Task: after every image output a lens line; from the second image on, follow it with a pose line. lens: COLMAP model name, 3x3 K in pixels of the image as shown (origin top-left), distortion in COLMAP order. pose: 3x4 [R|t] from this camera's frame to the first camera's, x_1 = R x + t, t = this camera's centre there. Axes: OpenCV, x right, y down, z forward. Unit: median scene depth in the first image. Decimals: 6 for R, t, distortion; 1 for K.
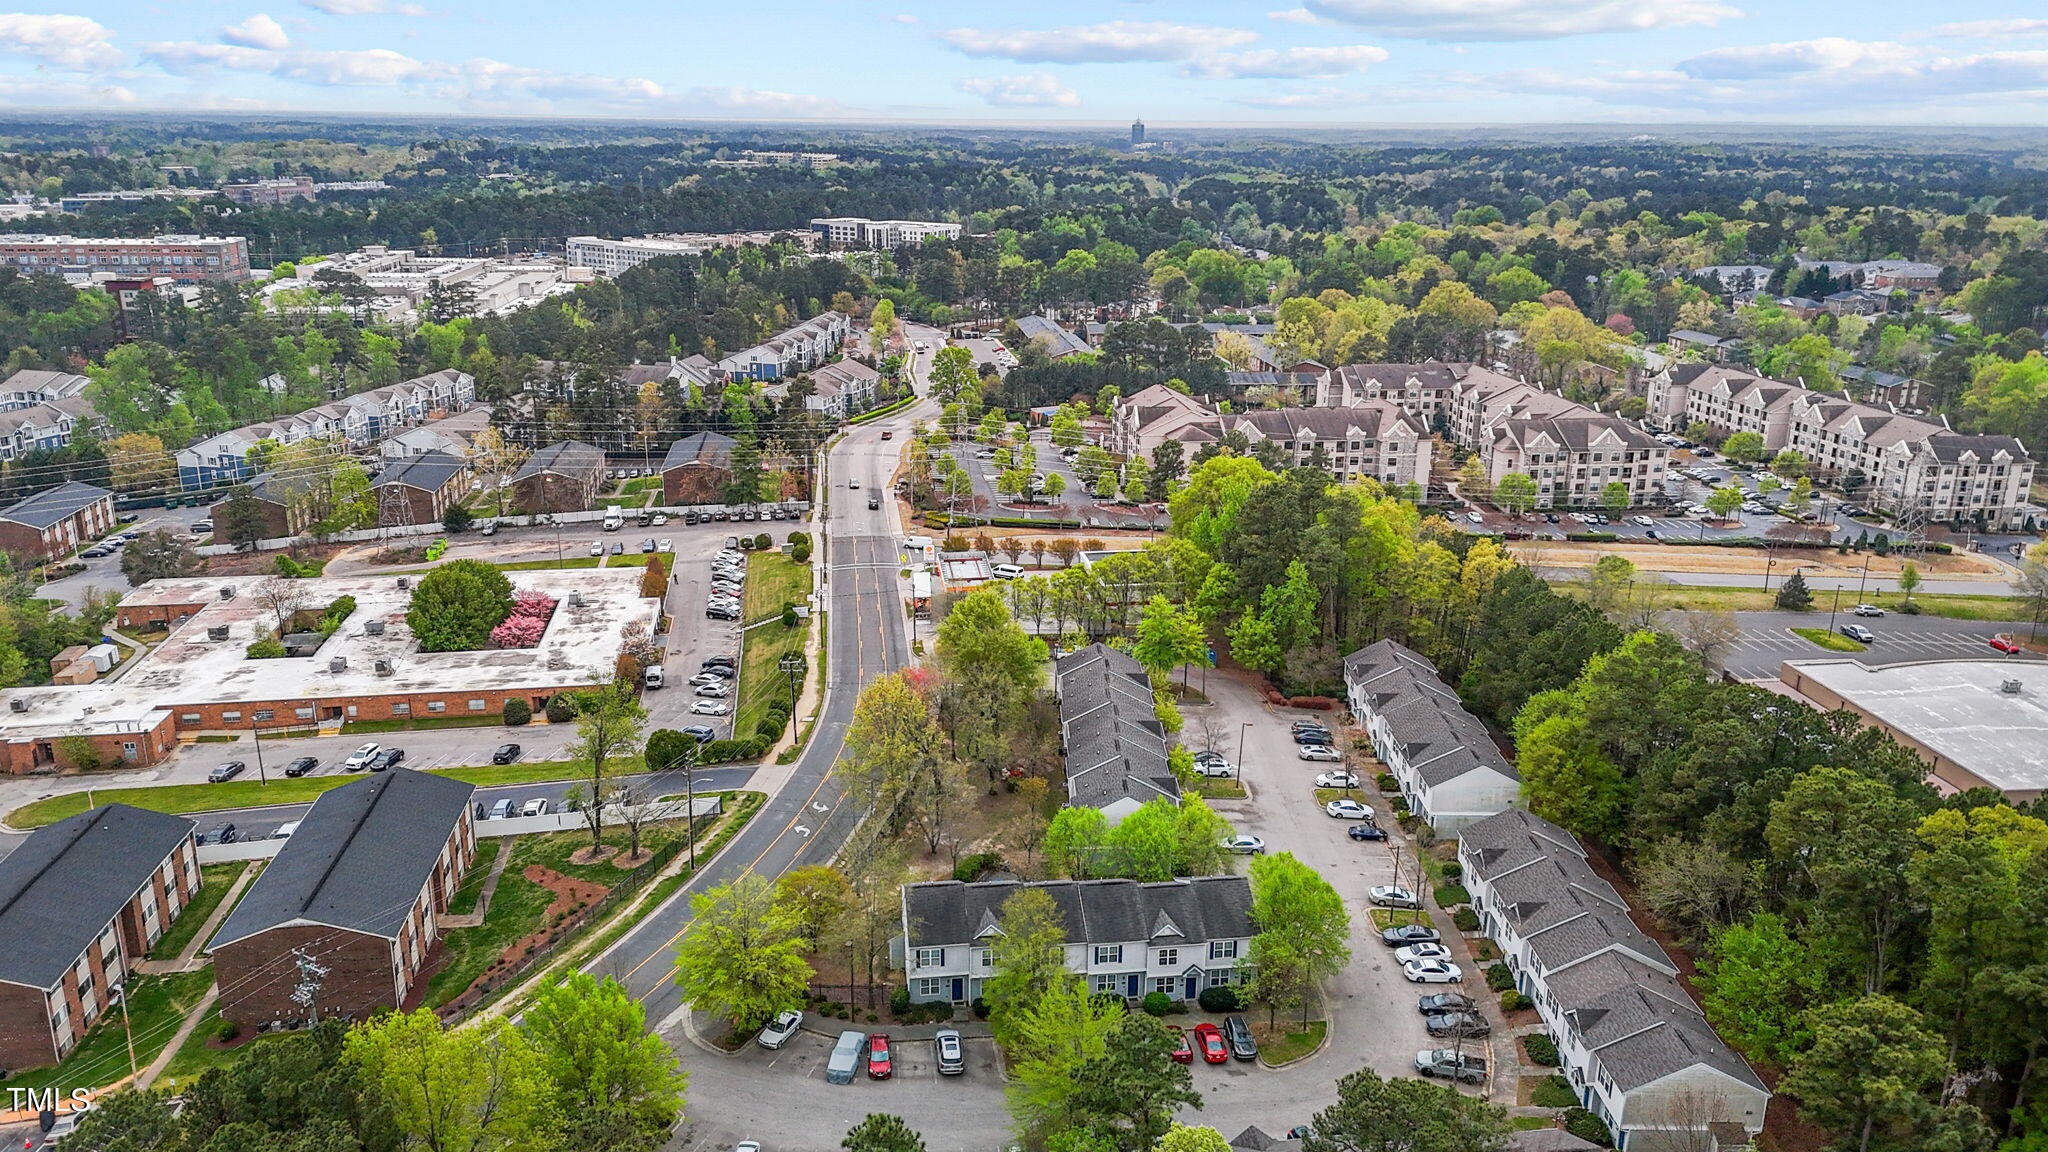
lens RADIAL K [[1448.7, 0, 1021.9], [0, 1448.7, 577.5], [0, 0, 1]] dist [0.005863, -0.019409]
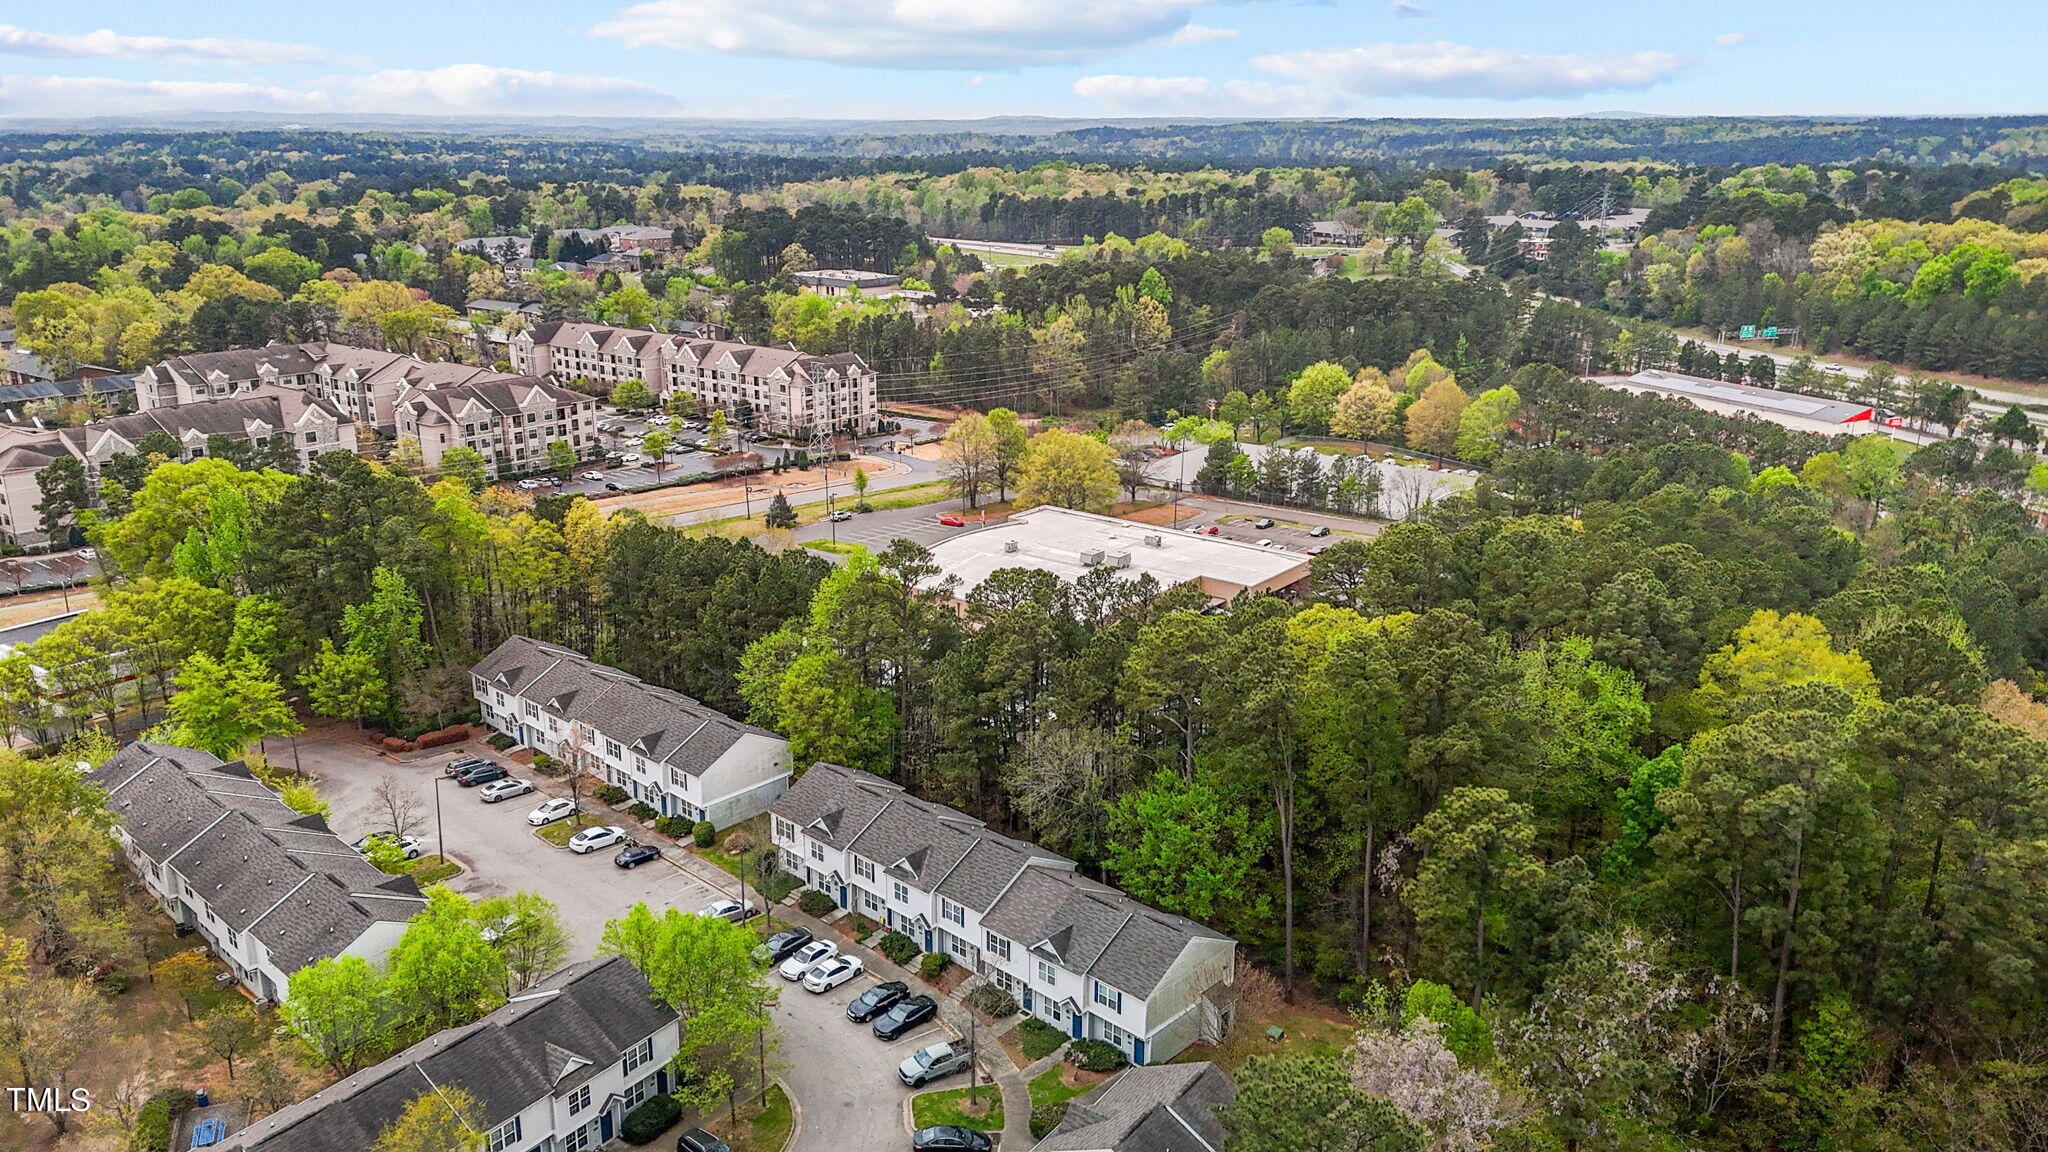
lens RADIAL K [[1448.7, 0, 1027.1], [0, 1448.7, 574.5], [0, 0, 1]] dist [0.005863, -0.019409]
pose [[0.664421, -0.209529, 0.717386, -0.083807], [0.207365, 0.973891, 0.092391, -0.004424], [-0.718014, 0.087374, 0.690523, 0.128976]]
